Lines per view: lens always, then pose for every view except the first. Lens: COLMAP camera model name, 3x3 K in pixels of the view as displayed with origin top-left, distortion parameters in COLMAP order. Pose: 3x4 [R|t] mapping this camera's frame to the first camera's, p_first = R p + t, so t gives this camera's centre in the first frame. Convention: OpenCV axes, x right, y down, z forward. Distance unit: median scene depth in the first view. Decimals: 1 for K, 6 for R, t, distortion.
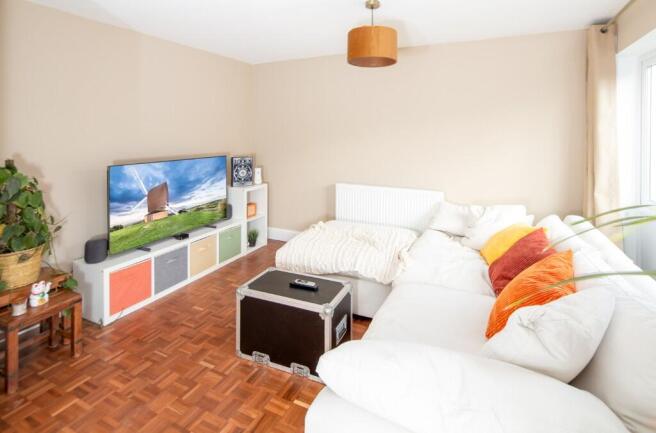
lens RADIAL K [[322.6, 0, 327.9], [0, 322.6, 196.3], [0, 0, 1]] dist [0.001575, 0.000126]
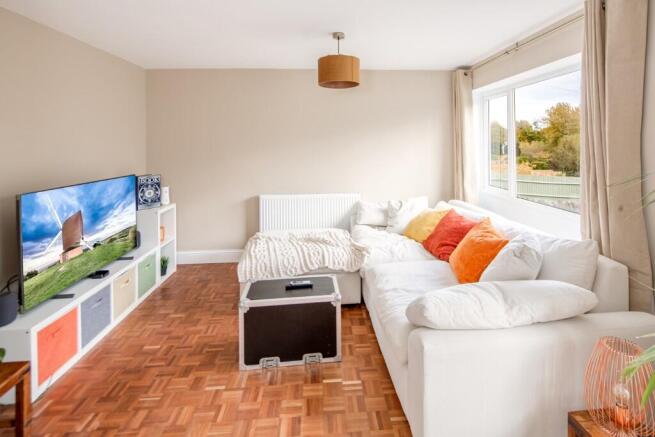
lens RADIAL K [[326.3, 0, 327.5], [0, 326.3, 218.5], [0, 0, 1]] dist [-0.002478, -0.000731]
pose [[0.875020, -0.122888, 0.468230, -0.360187], [0.110372, 0.992411, 0.054200, 0.000637], [-0.471337, 0.004253, 0.881943, -0.017816]]
